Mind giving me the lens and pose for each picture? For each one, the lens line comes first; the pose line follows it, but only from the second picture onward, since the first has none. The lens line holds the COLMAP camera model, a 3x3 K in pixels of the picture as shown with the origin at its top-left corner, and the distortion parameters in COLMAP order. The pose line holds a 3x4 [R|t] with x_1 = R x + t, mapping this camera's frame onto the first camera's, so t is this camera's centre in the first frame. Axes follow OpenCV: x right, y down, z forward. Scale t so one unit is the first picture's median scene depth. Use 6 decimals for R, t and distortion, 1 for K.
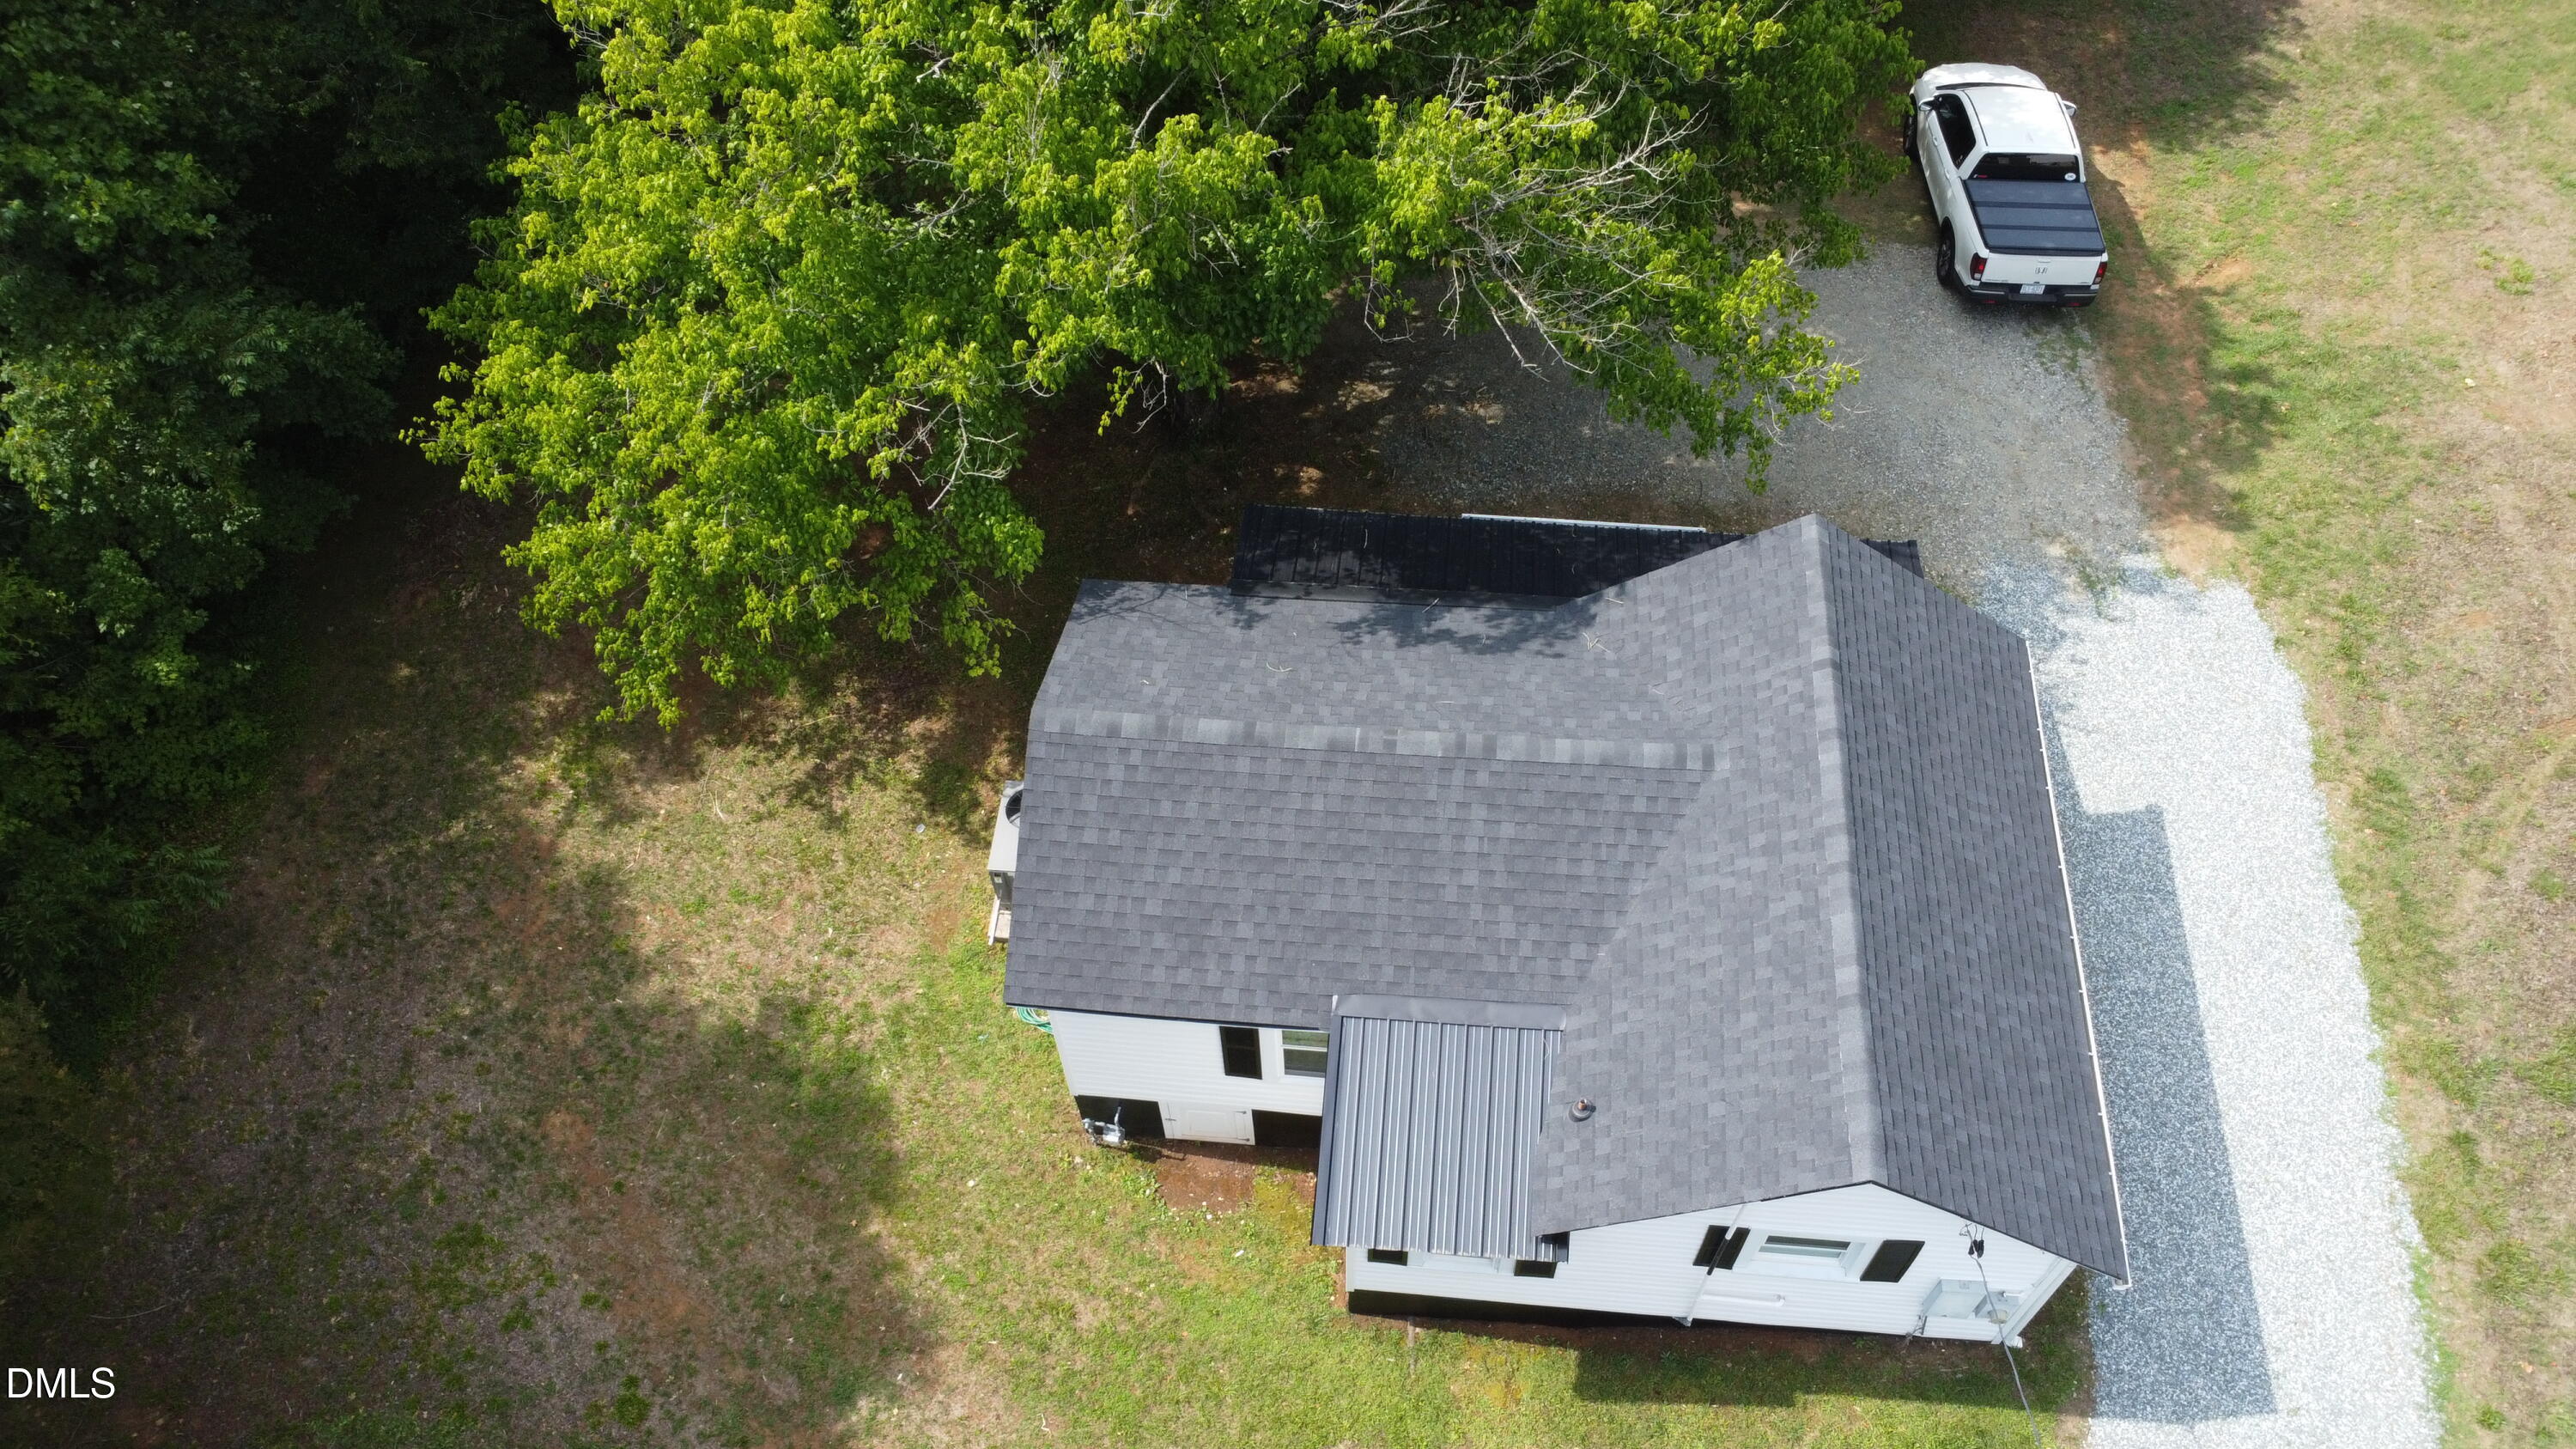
lens RADIAL K [[1995.4, 0, 1216.4], [0, 1995.4, 714.5], [0, 0, 1]] dist [-0.229343, 0.333338]
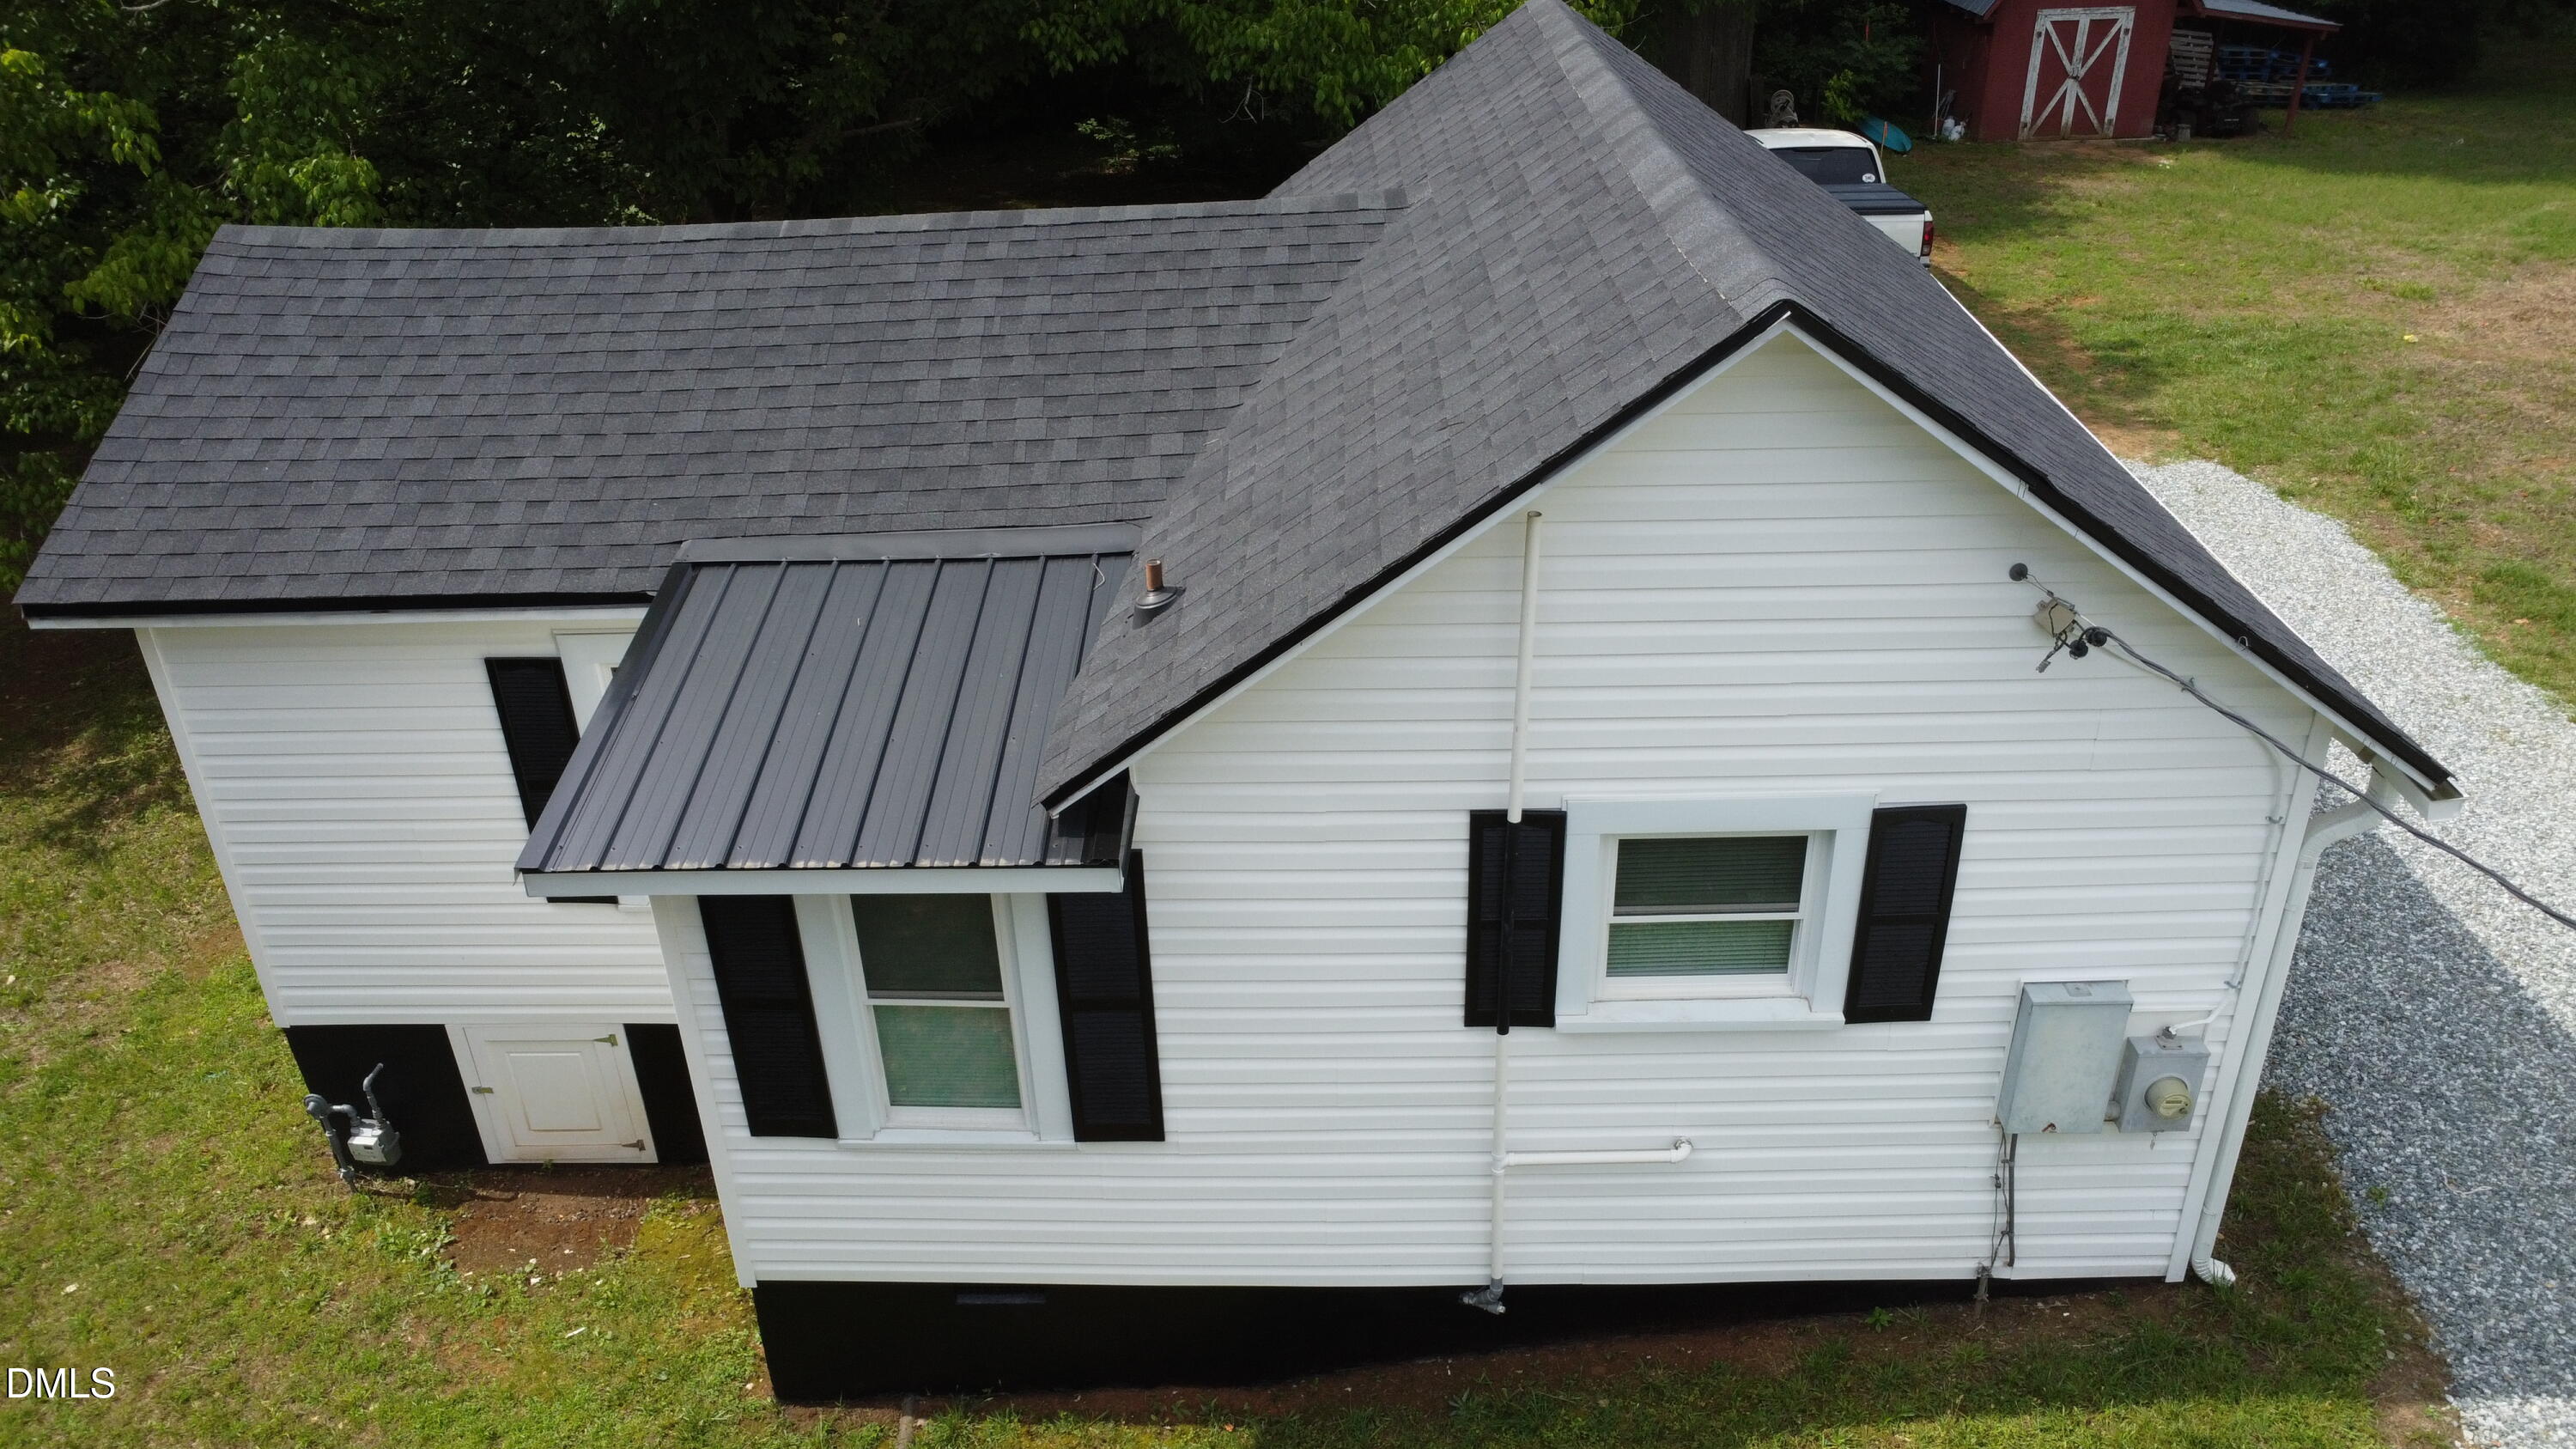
lens RADIAL K [[1916.2, 0, 1294.7], [0, 1916.2, 782.2], [0, 0, 1]] dist [-0.175549, 0.283435]
pose [[0.995550, -0.022671, 0.091467, 0.153537], [0.060950, 0.895181, -0.441515, 0.380271], [-0.071870, 0.445125, 0.892580, 0.539949]]
